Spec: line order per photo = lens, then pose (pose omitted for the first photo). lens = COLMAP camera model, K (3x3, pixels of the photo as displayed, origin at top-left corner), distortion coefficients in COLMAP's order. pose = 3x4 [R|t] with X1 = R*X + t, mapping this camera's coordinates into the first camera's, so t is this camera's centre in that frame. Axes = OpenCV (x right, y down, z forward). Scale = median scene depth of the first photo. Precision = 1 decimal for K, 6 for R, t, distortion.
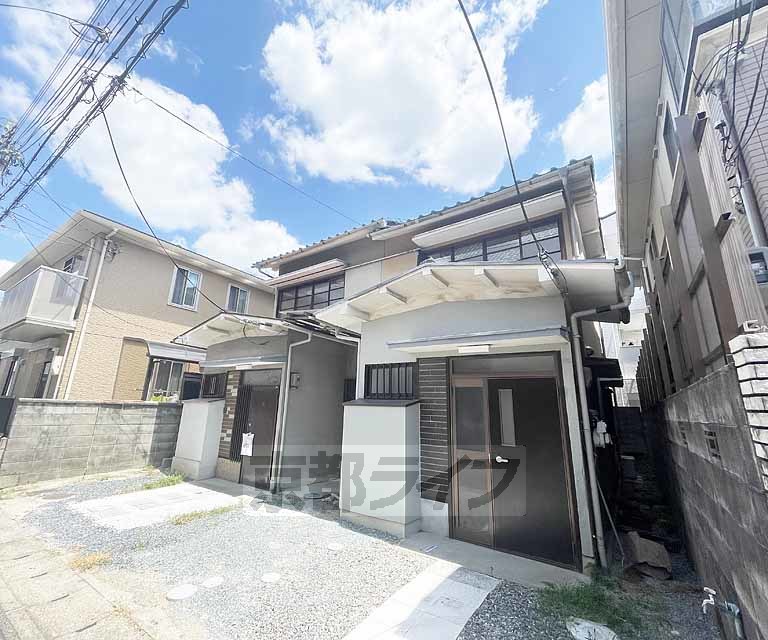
lens RADIAL K [[344.2, 0, 372.5], [0, 344.2, 319.6], [0, 0, 1]] dist [-0.001184, -0.000465]
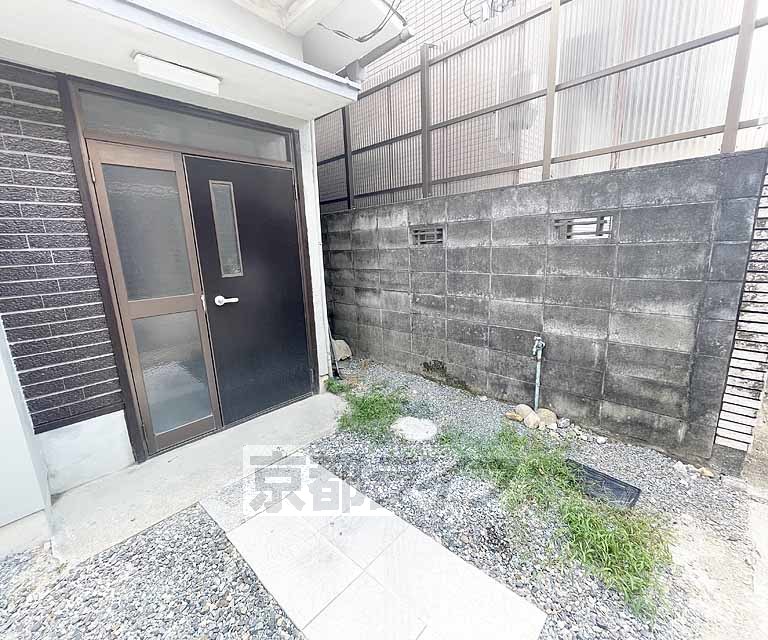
lens RADIAL K [[344.2, 0, 382.4], [0, 344.2, 319.2], [0, 0, 1]] dist [-0.001184, -0.000465]
pose [[0.148378, -0.246768, 0.957648, -0.142349], [-0.209692, 0.938497, 0.274323, 0.173903], [-0.966444, -0.241514, 0.087507, 0.546029]]
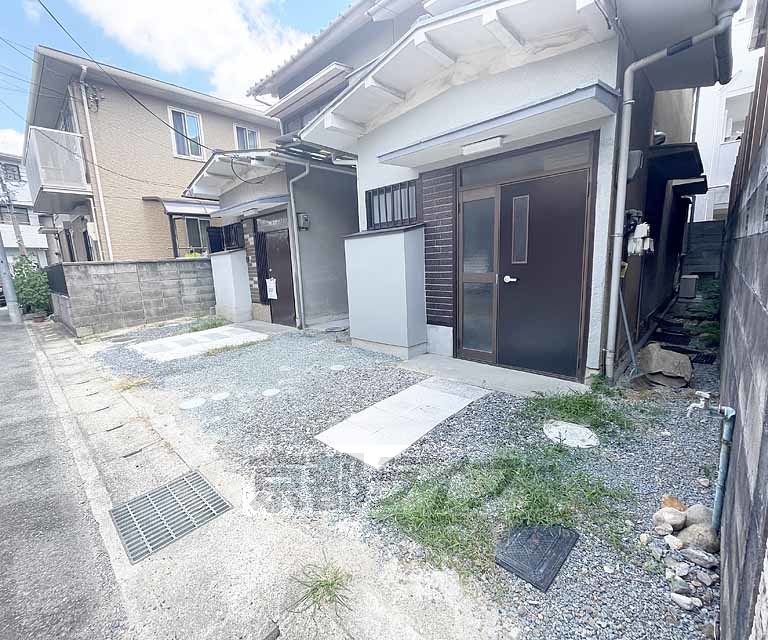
lens RADIAL K [[344.2, 0, 371.4], [0, 344.2, 318.8], [0, 0, 1]] dist [-0.001184, -0.000465]
pose [[0.984714, -0.052022, -0.166228, 0.135626], [0.116359, 0.906630, 0.405564, 0.081014], [0.129610, -0.418707, 0.898825, 0.095342]]
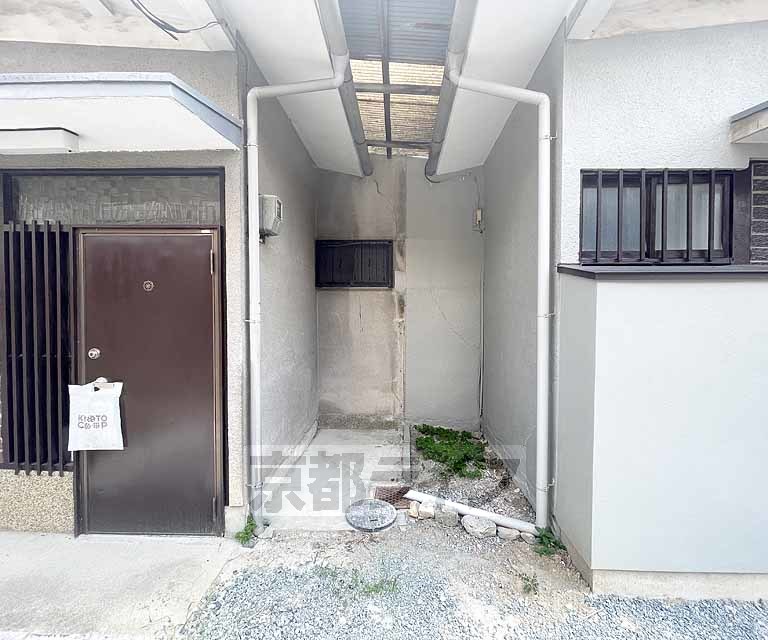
lens RADIAL K [[344.2, 0, 389.6], [0, 344.2, 318.5], [0, 0, 1]] dist [-0.001184, -0.000465]
pose [[0.827852, -0.047221, 0.558956, -0.429643], [-0.118379, 0.959302, 0.256370, 0.234046], [-0.548314, -0.278405, 0.788570, 0.878358]]
